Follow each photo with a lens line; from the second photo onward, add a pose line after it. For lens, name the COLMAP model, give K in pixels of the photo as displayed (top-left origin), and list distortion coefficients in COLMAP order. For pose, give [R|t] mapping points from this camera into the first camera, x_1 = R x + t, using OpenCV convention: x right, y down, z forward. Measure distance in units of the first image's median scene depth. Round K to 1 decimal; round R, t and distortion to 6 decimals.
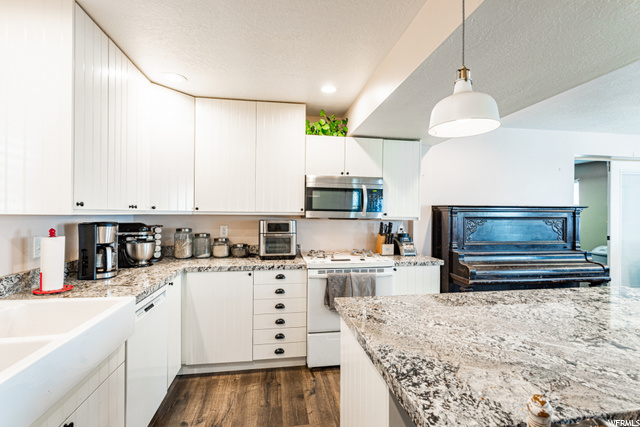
lens RADIAL K [[302.2, 0, 321.1], [0, 302.2, 213.9], [0, 0, 1]] dist [0.000111, 0.001208]
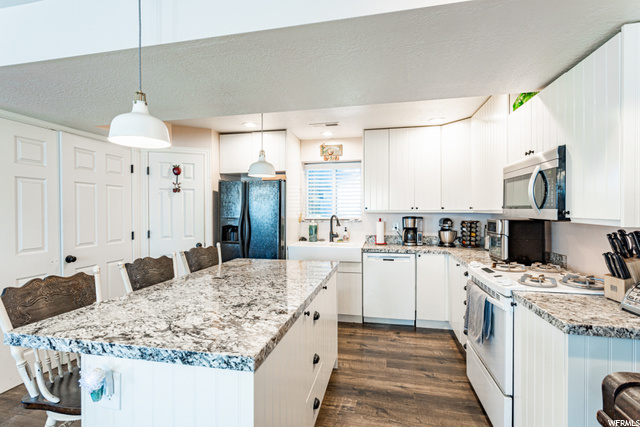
lens RADIAL K [[302.2, 0, 320.2], [0, 302.2, 213.3], [0, 0, 1]] dist [0.000111, 0.001208]
pose [[-0.357717, -0.000243, -0.933830, 1.095138], [-0.004081, 0.999991, 0.001303, 0.005784], [0.933821, 0.004277, -0.357715, 0.991820]]
